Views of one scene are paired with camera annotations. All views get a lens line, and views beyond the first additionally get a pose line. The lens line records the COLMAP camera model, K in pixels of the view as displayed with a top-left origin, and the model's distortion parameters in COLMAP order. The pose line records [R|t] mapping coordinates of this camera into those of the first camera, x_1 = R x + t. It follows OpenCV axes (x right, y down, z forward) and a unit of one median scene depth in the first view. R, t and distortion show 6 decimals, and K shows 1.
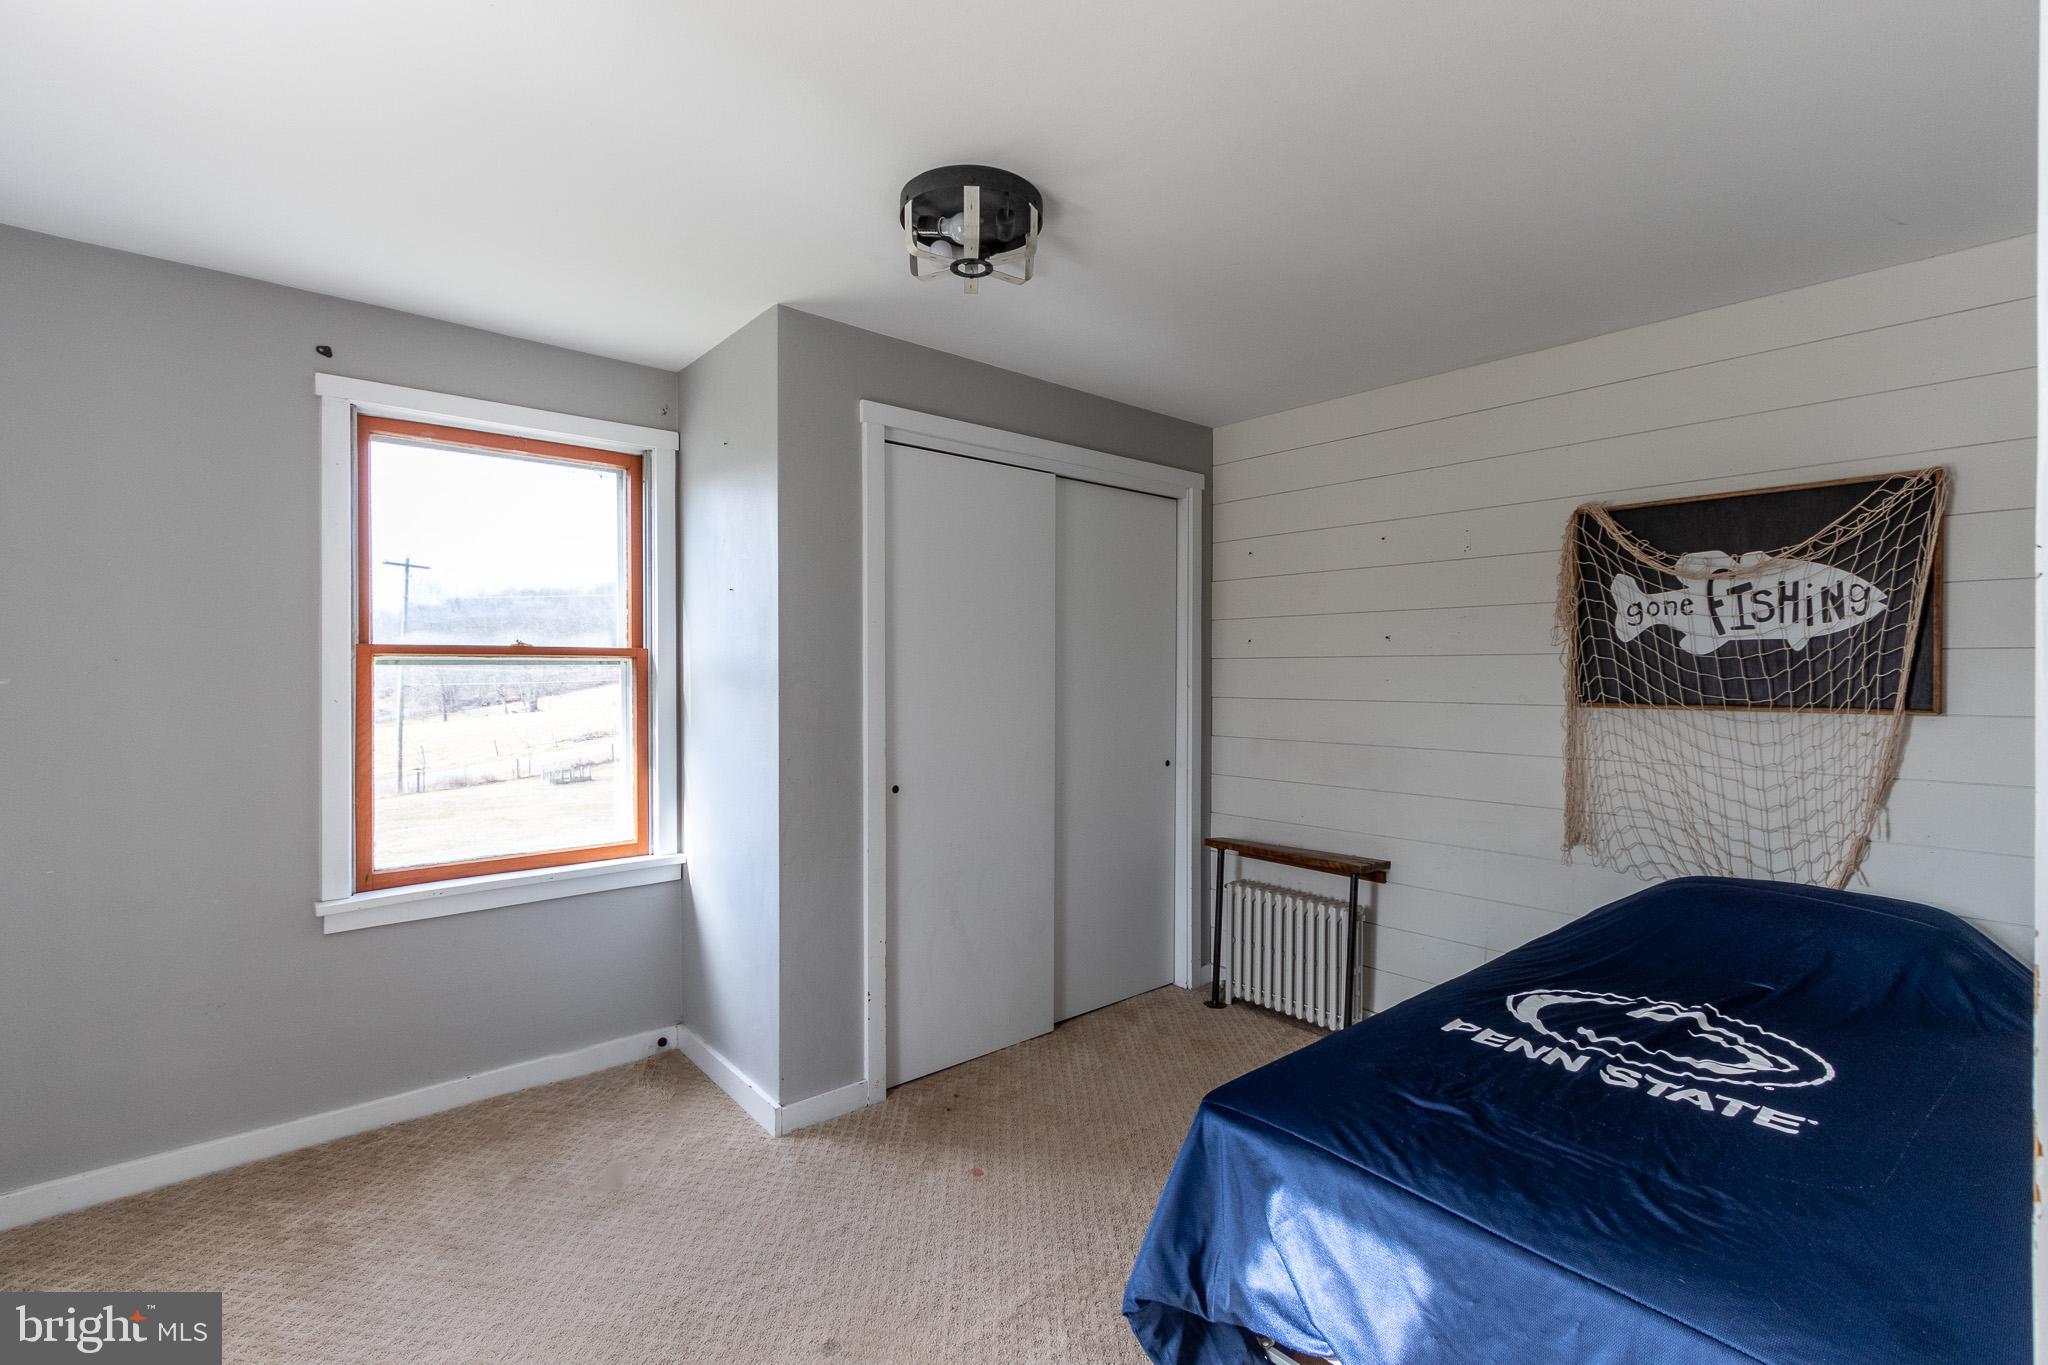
lens RADIAL K [[948.6, 0, 1020.1], [0, 948.6, 676.1], [0, 0, 1]] dist [0.005370, 0.000266]
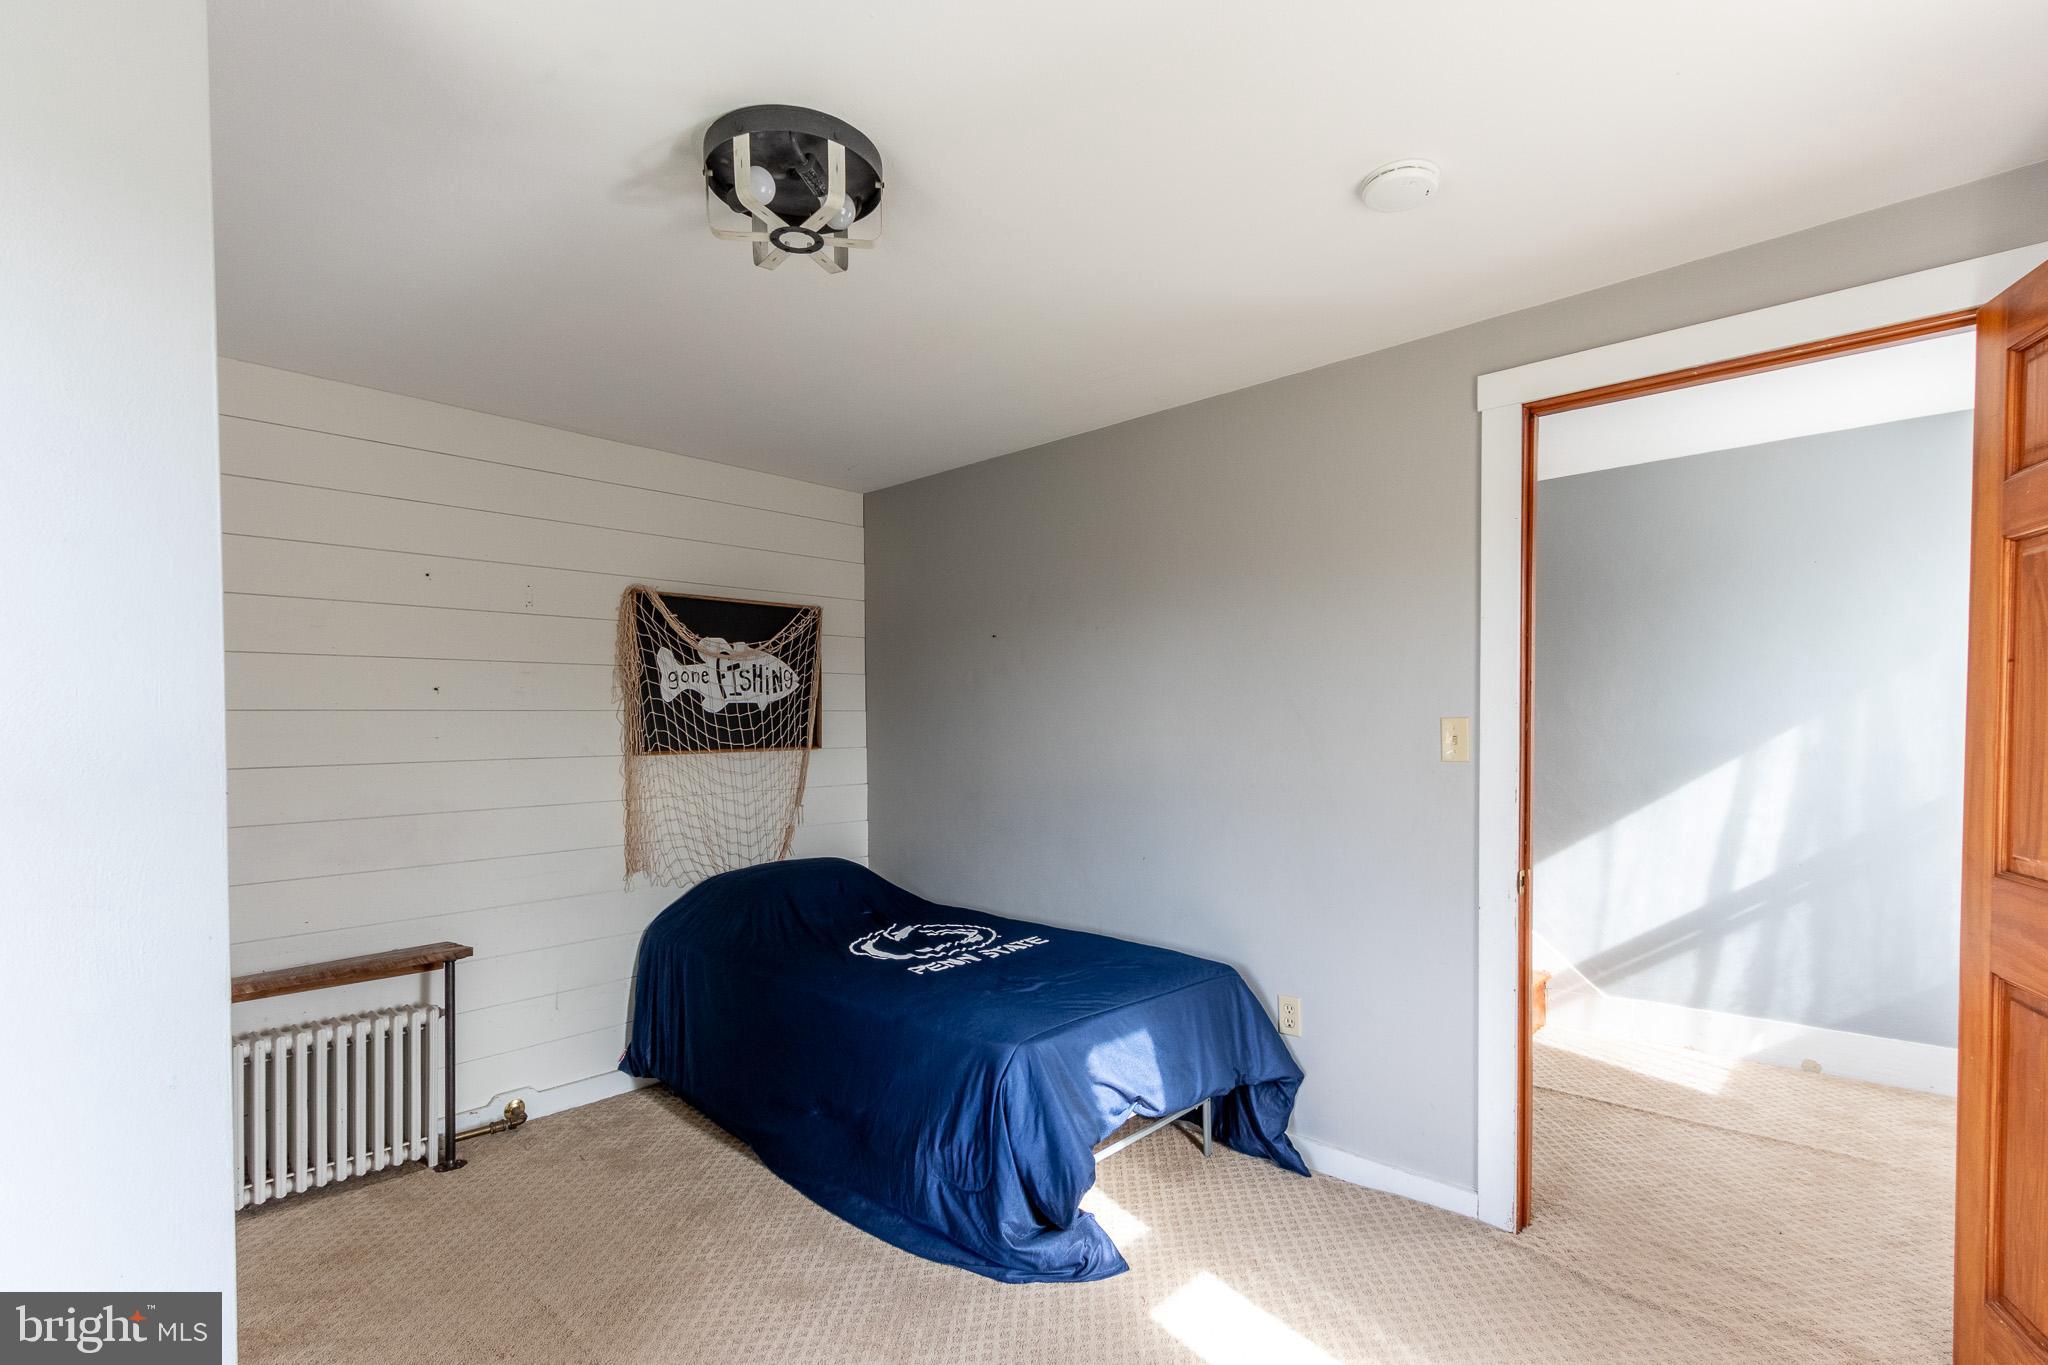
lens RADIAL K [[912.6, 0, 1089.4], [0, 912.6, 725.3], [0, 0, 1]] dist [0.001815, 0.000075]
pose [[-0.141298, -0.006368, 0.989947, -0.679793], [0.009727, 0.999922, 0.007821, -0.009503], [-0.989919, 0.010735, -0.141225, 0.664862]]
